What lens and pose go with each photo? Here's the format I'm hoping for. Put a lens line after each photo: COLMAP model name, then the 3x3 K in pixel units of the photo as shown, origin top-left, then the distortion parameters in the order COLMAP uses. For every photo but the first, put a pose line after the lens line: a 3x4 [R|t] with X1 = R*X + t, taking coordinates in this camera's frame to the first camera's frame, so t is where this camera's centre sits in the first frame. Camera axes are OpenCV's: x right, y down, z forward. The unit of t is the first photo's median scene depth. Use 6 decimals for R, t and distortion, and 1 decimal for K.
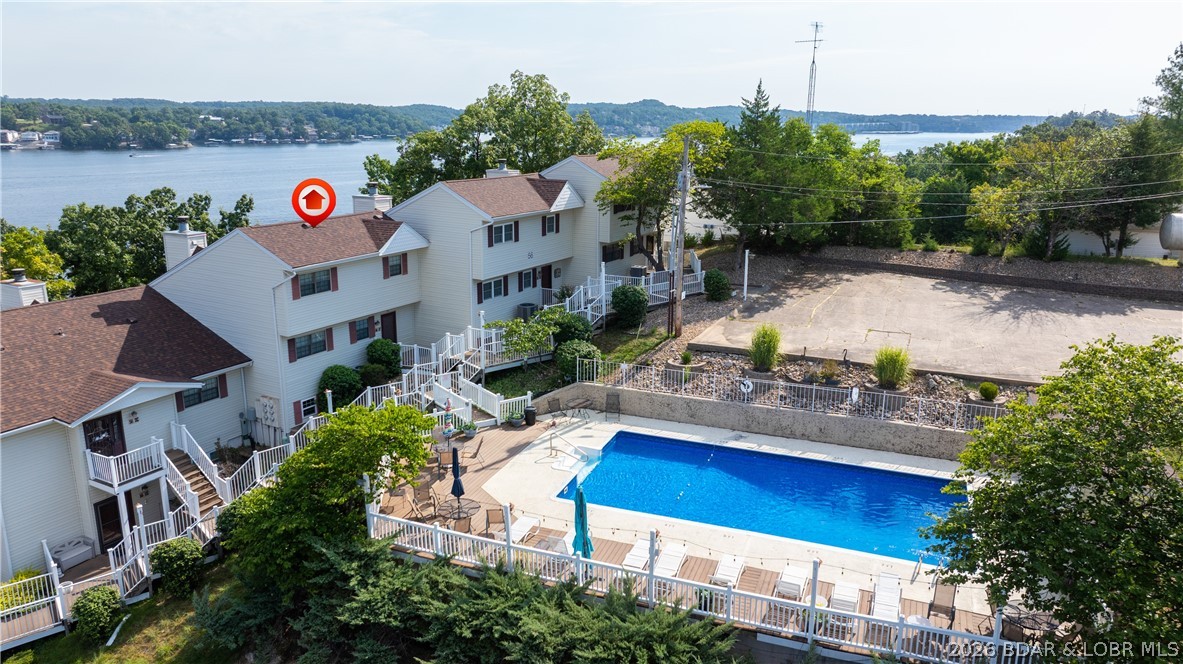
lens RADIAL K [[831.3, 0, 600.5], [0, 831.3, 328.9], [0, 0, 1]] dist [-0.037440, 0.035989]
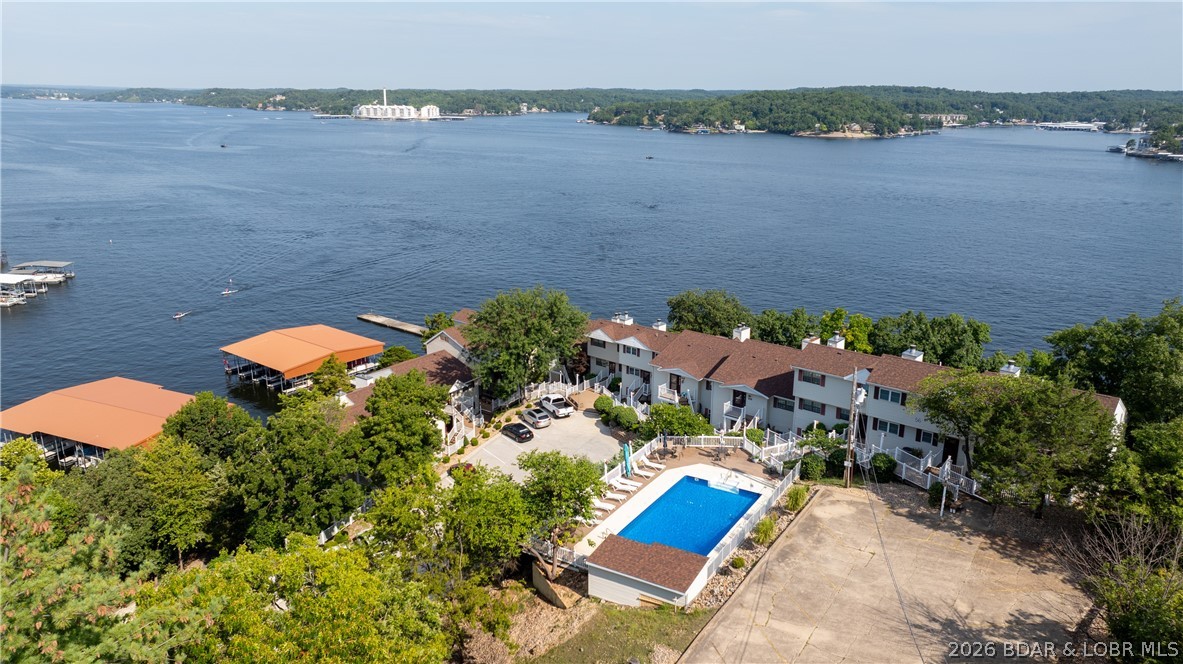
lens RADIAL K [[831.3, 0, 596.9], [0, 831.3, 330.7], [0, 0, 1]] dist [-0.037440, 0.035989]
pose [[-0.190291, 0.256623, -0.947594, 1.654738], [-0.250291, 0.920652, 0.299589, -0.640133], [0.949286, 0.294183, -0.110962, 0.689180]]
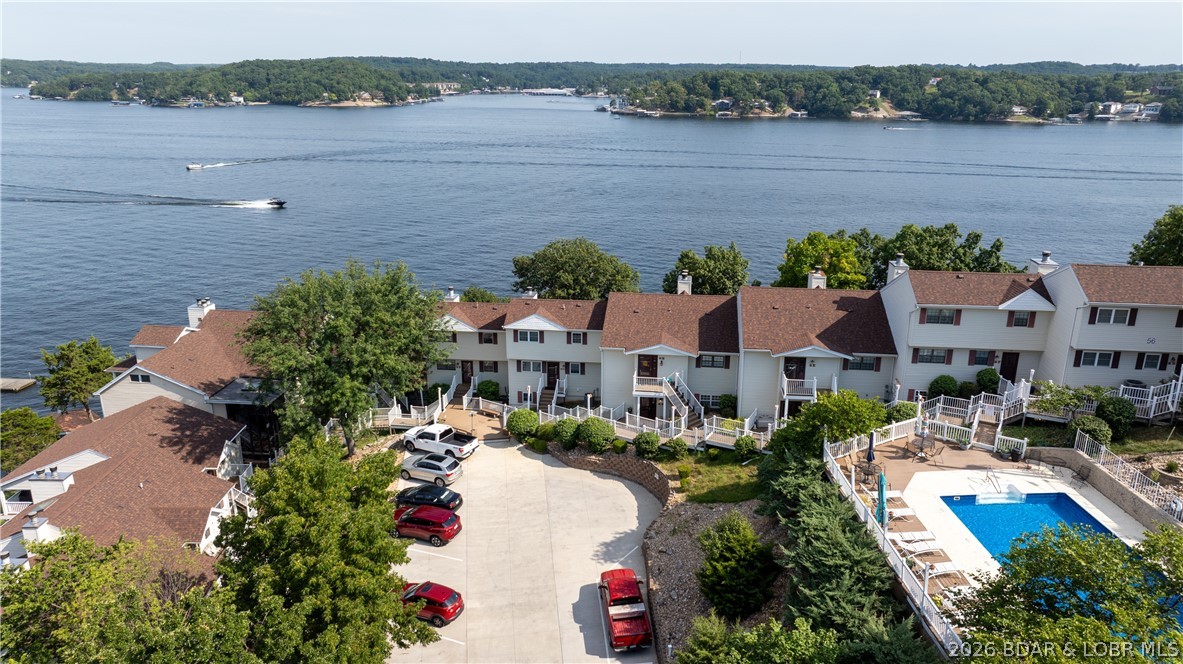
lens RADIAL K [[831.3, 0, 601.1], [0, 831.3, 325.8], [0, 0, 1]] dist [-0.037440, 0.035989]
pose [[0.392461, 0.259969, -0.882265, 0.715384], [-0.228523, 0.956707, 0.180249, -0.166571], [0.890927, 0.130877, 0.434879, -0.169802]]
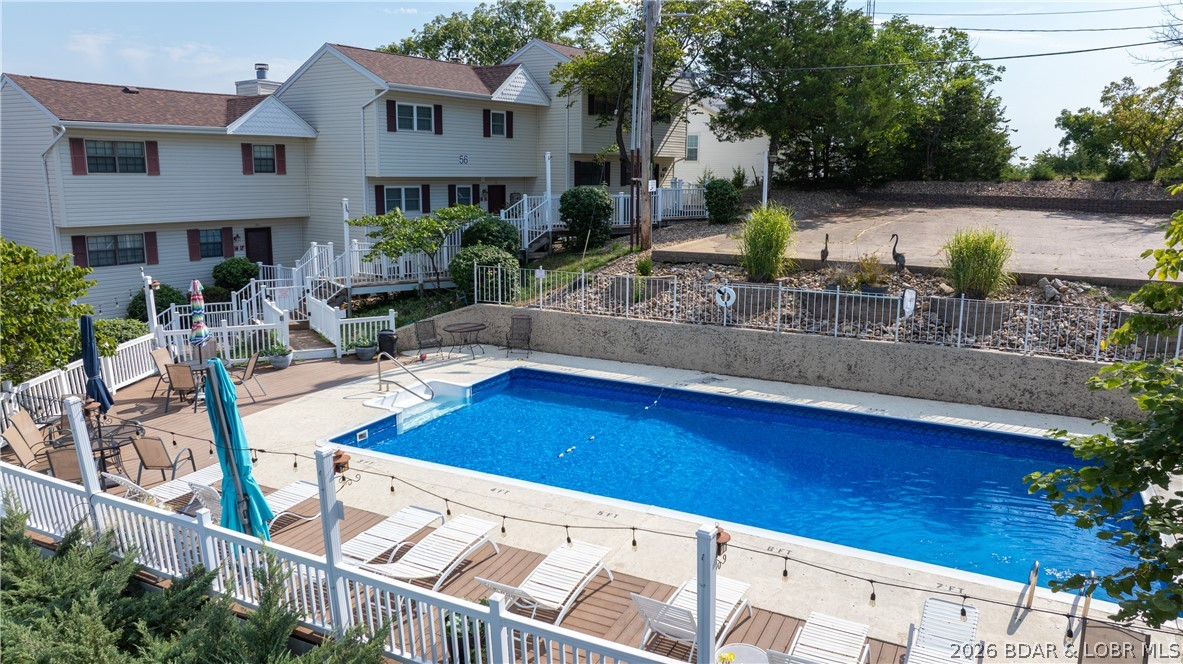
lens RADIAL K [[831.3, 0, 598.9], [0, 831.3, 328.1], [0, 0, 1]] dist [-0.037440, 0.035989]
pose [[0.993638, 0.017844, -0.111195, 0.140045], [-0.024782, 0.997810, -0.061333, 0.120761], [0.109857, 0.063698, 0.991904, 0.363955]]
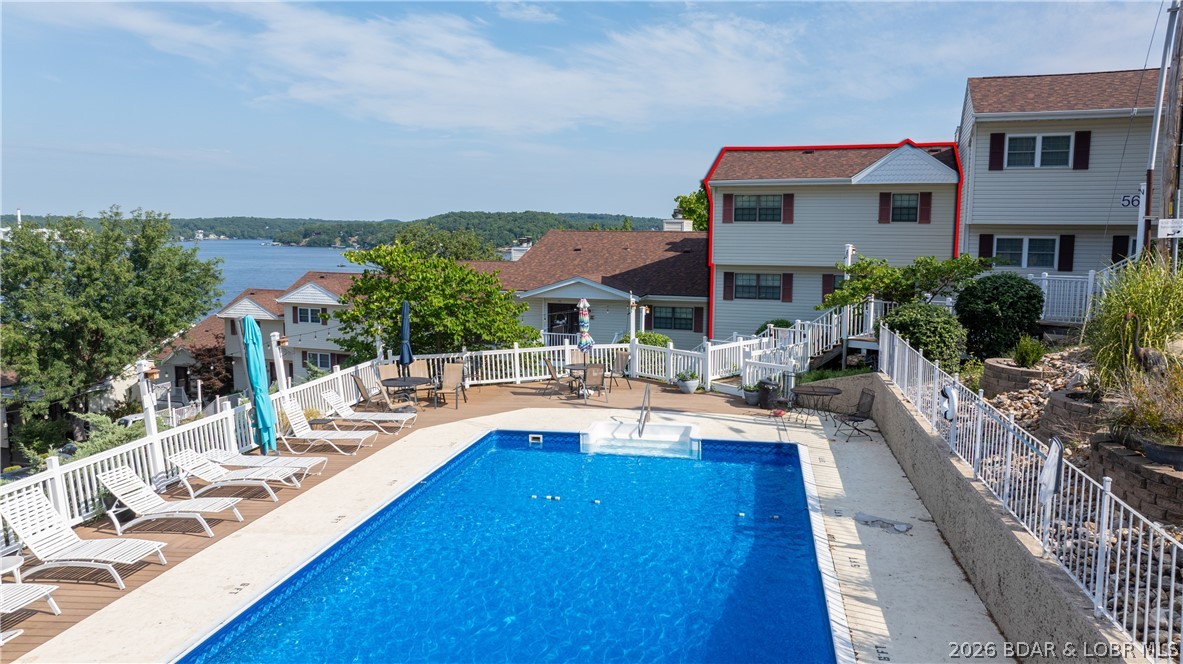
lens RADIAL K [[831.3, 0, 599.9], [0, 831.3, 331.7], [0, 0, 1]] dist [-0.037440, 0.035989]
pose [[0.168980, 0.106707, -0.979826, 0.455591], [-0.247253, 0.966923, 0.062661, 0.050851], [0.954103, 0.231676, 0.189774, 0.718742]]
